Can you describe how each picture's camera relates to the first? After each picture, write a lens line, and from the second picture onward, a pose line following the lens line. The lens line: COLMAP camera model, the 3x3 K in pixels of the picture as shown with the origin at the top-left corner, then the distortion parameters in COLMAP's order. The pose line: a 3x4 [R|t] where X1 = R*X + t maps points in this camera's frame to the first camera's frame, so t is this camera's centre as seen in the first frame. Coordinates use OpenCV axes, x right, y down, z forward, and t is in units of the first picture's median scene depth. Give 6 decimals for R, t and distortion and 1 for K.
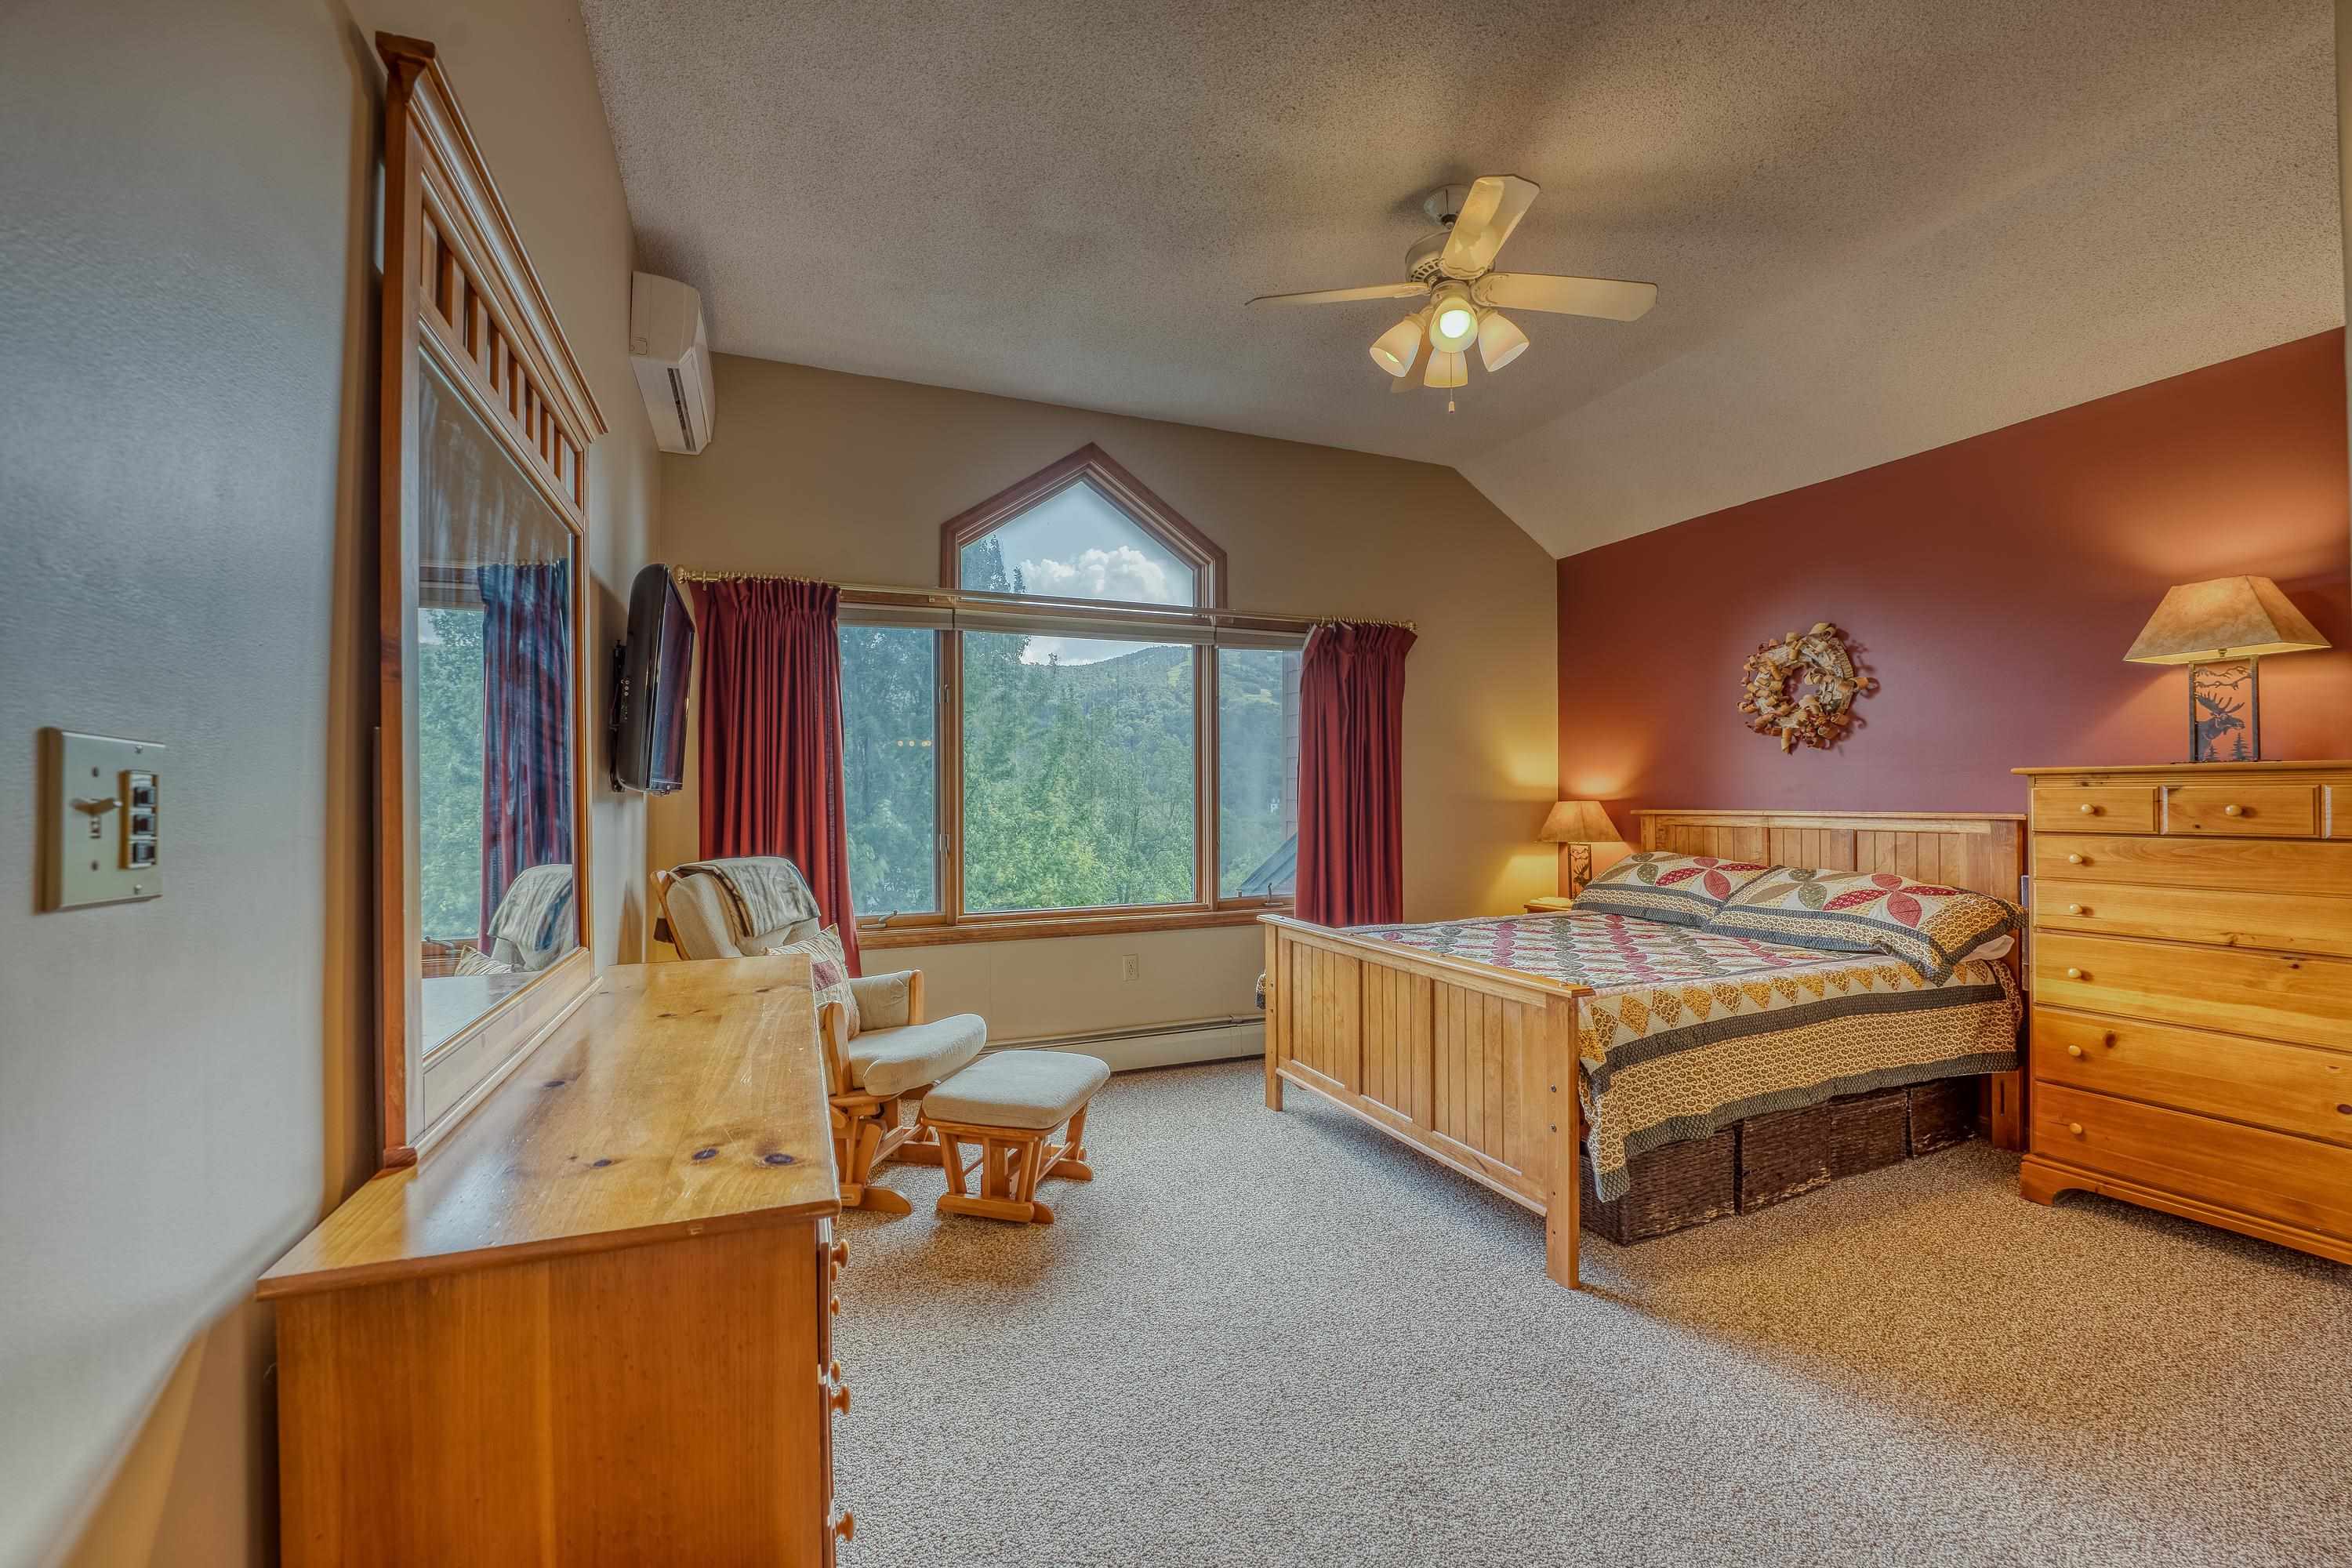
lens RADIAL K [[965.0, 0, 1177.0], [0, 965.0, 792.7], [0, 0, 1]] dist [-0.011915, 0.000050]
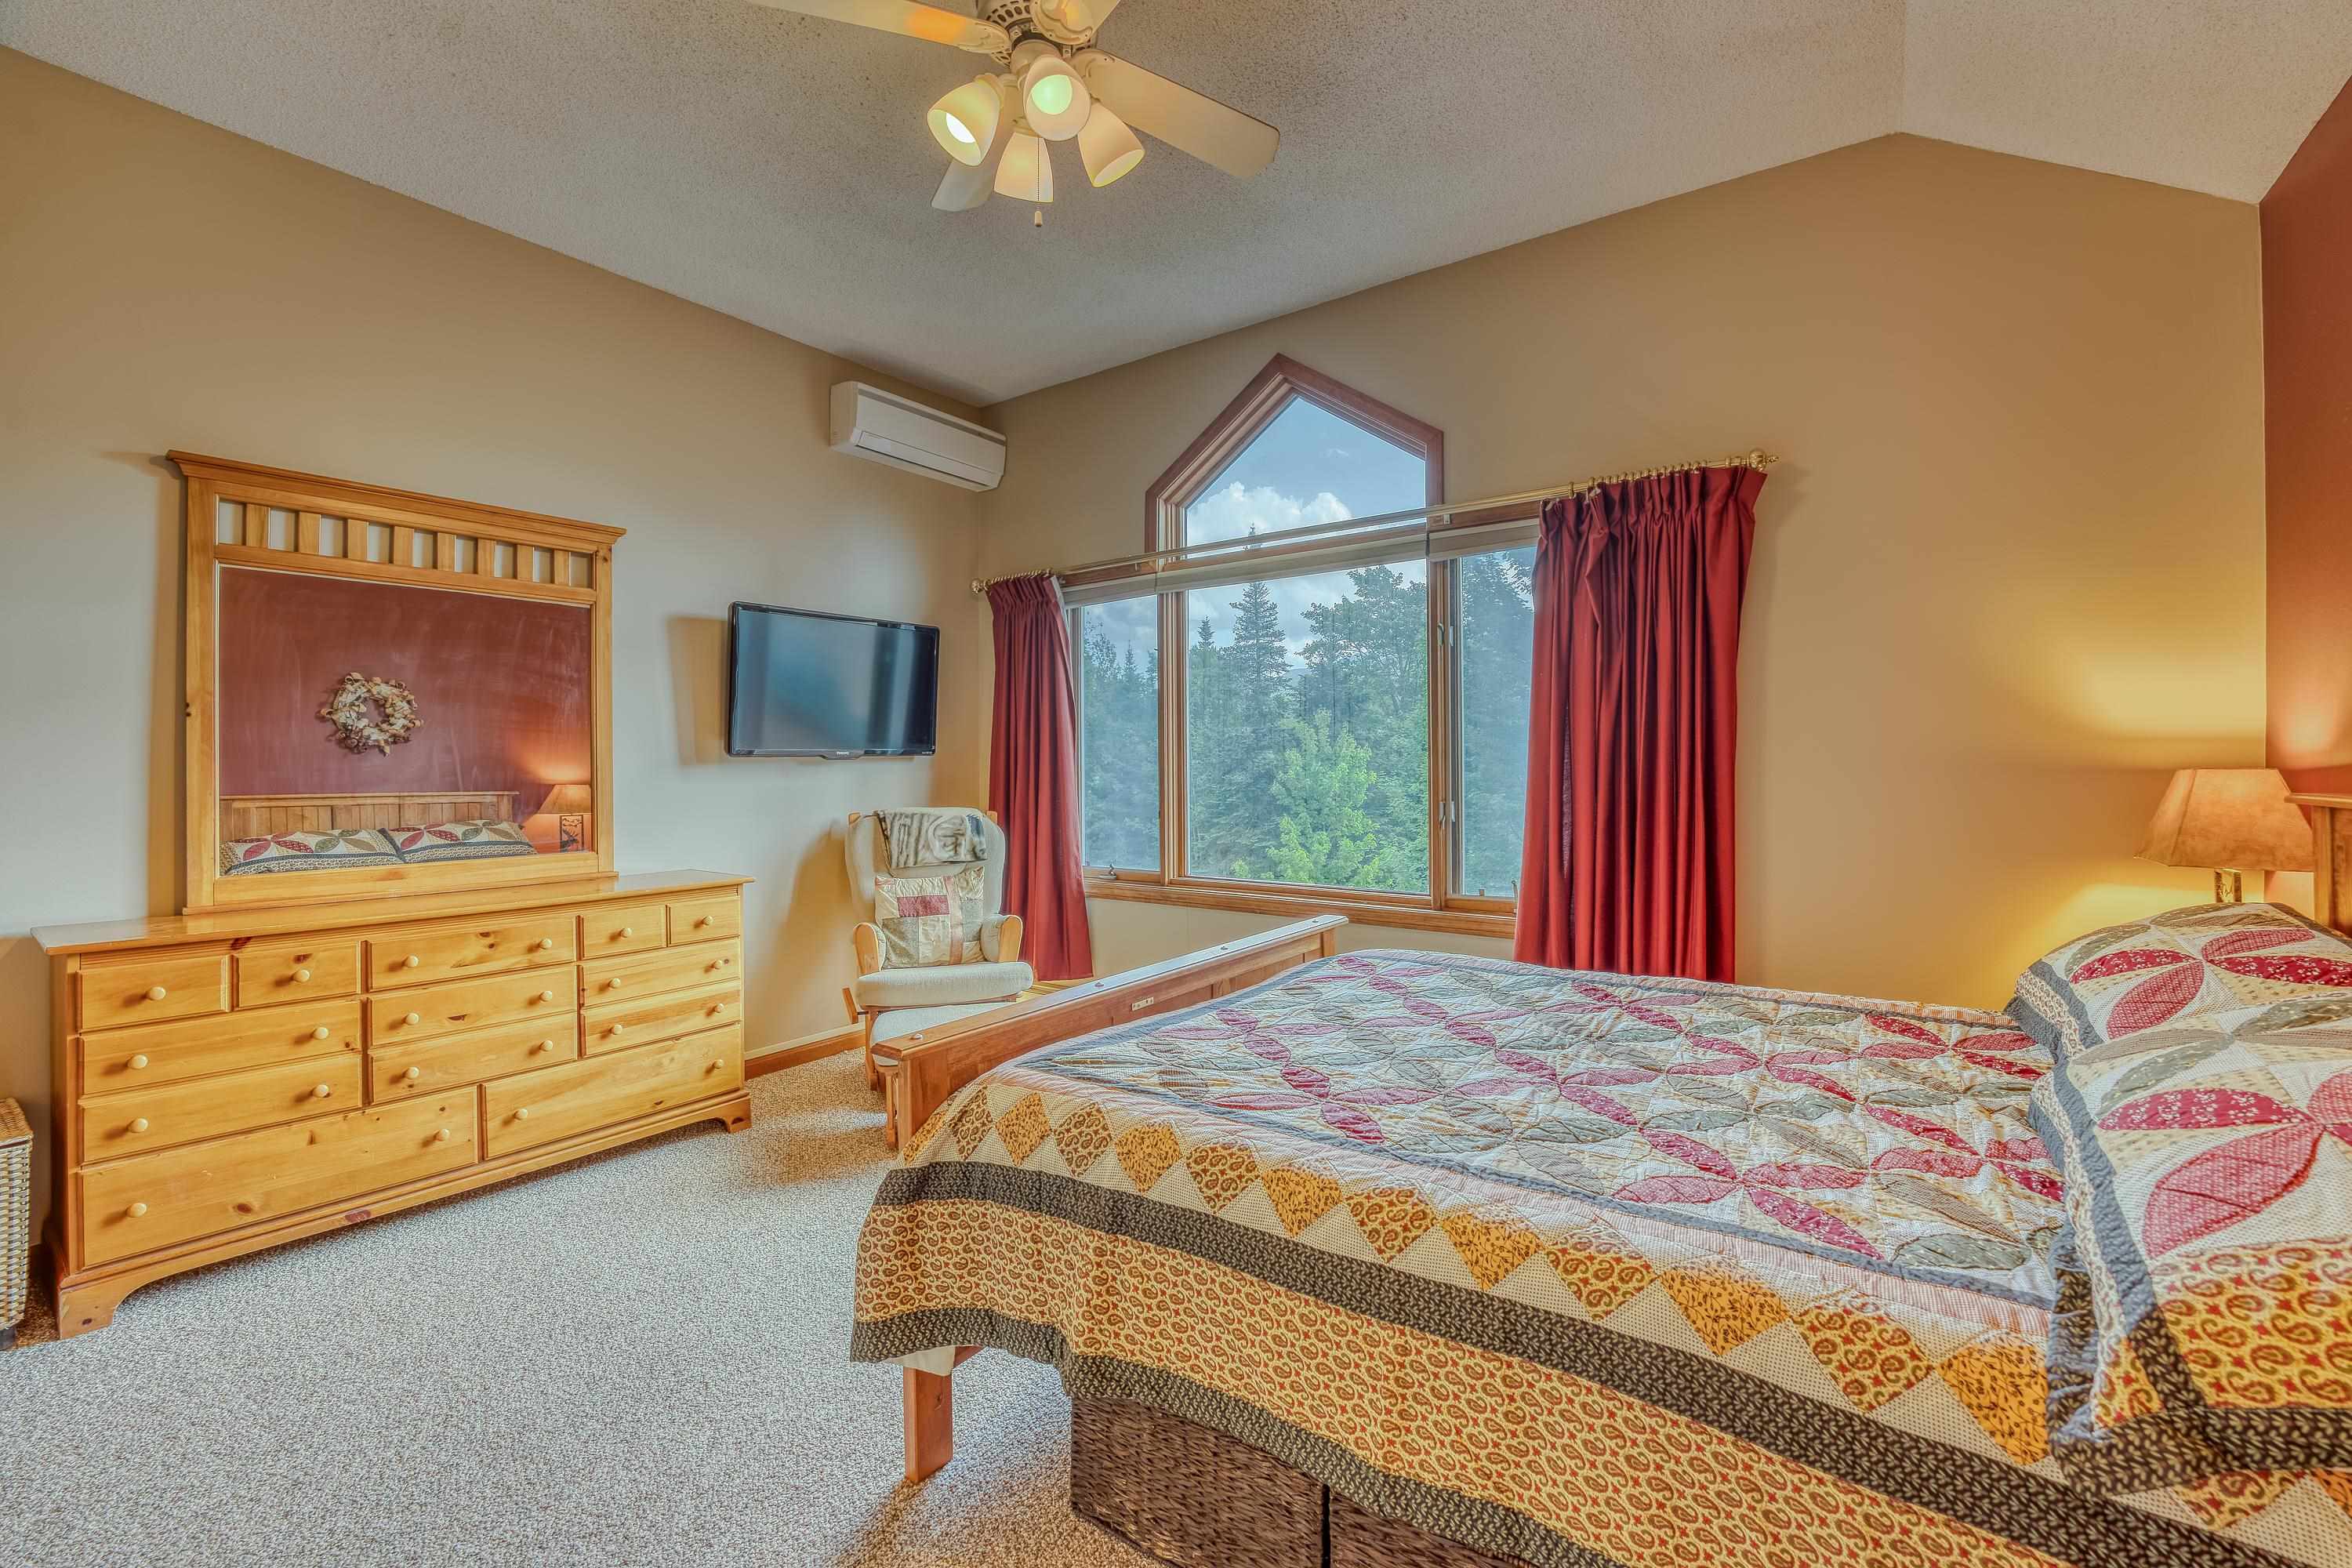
lens RADIAL K [[965.0, 0, 1179.0], [0, 965.0, 768.2], [0, 0, 1]] dist [-0.011915, 0.000050]
pose [[0.531952, 0.007657, -0.846740, 0.589301], [0.002183, 0.999943, 0.010414, 0.003331], [0.846772, -0.007388, 0.531905, 0.442994]]
